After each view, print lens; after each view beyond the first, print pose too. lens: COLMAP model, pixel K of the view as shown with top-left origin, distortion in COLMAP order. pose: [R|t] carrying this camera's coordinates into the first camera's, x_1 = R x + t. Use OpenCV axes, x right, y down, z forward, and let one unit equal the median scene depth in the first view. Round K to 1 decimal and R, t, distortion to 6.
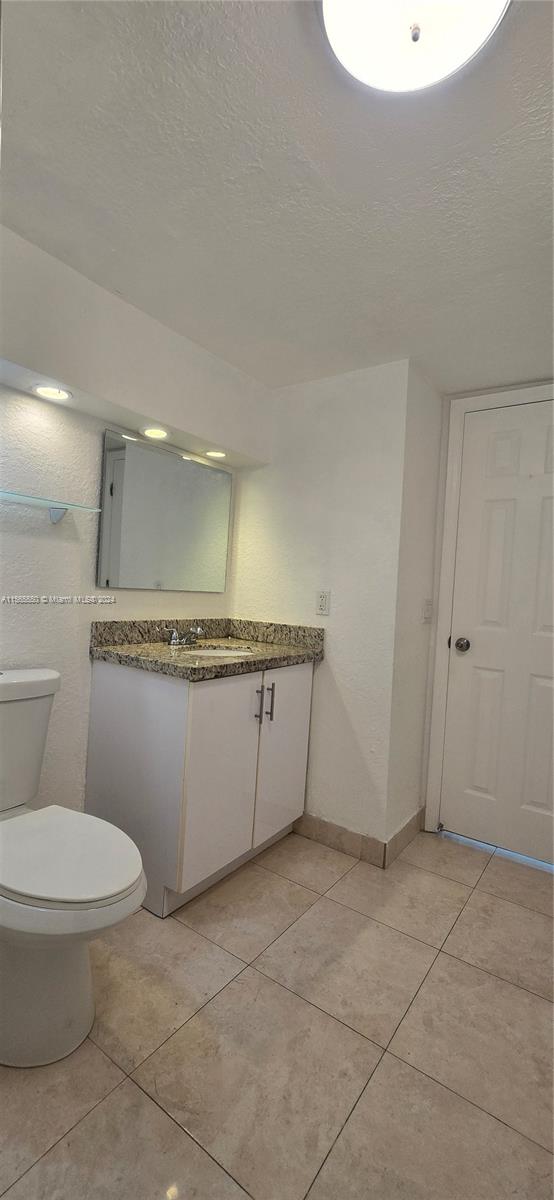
lens RADIAL K [[487.6, 0, 283.0], [0, 487.6, 599.3], [0, 0, 1]] dist [-0.002172, 0.000048]
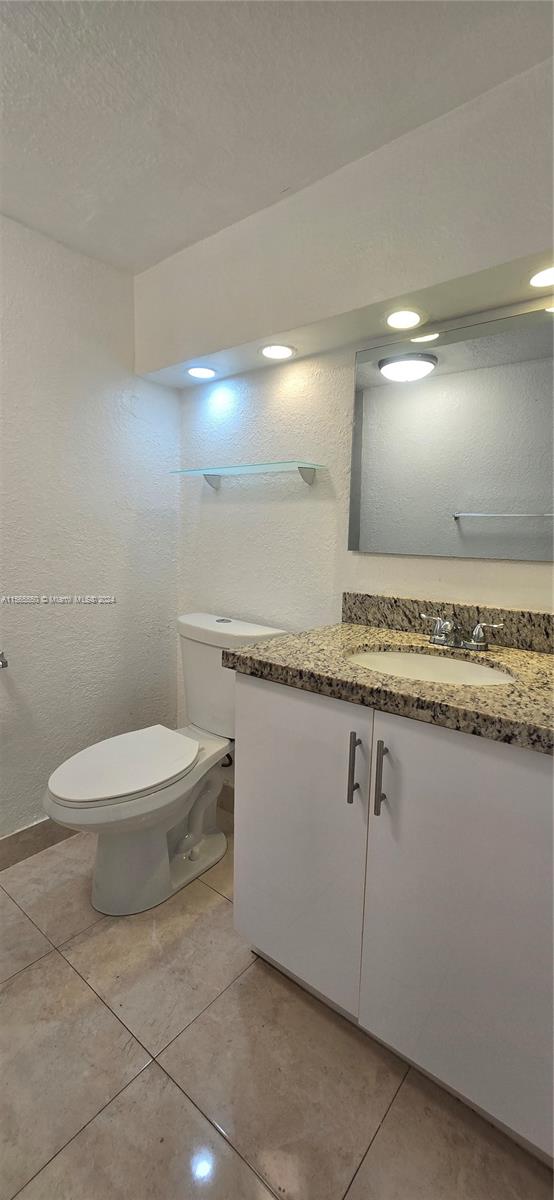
lens RADIAL K [[496.1, 0, 277.0], [0, 496.1, 600.0], [0, 0, 1]] dist [-0.000382, 0.004643]
pose [[-0.069378, 0.073268, -0.994896, 0.517820], [-0.049920, 0.995795, 0.076815, -0.001095], [0.996341, 0.054995, -0.065429, 1.015064]]
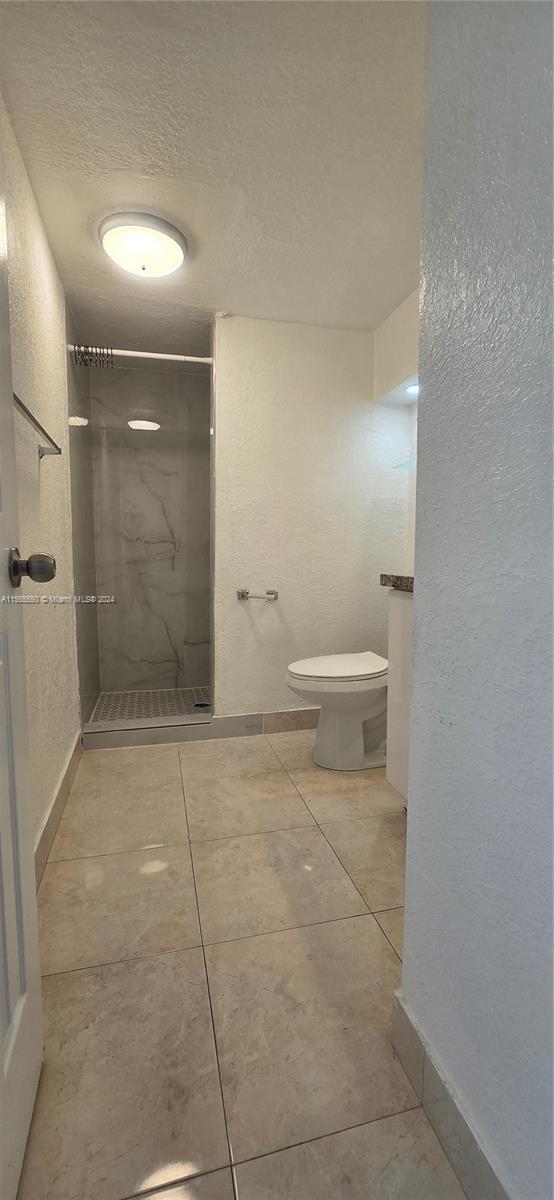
lens RADIAL K [[487.6, 0, 283.0], [0, 487.6, 599.3], [0, 0, 1]] dist [-0.002172, 0.000048]
pose [[-0.640876, 0.012320, -0.767546, 0.734491], [-0.051163, 0.996962, 0.058721, 0.129962], [0.765938, 0.076903, -0.638299, 1.387640]]
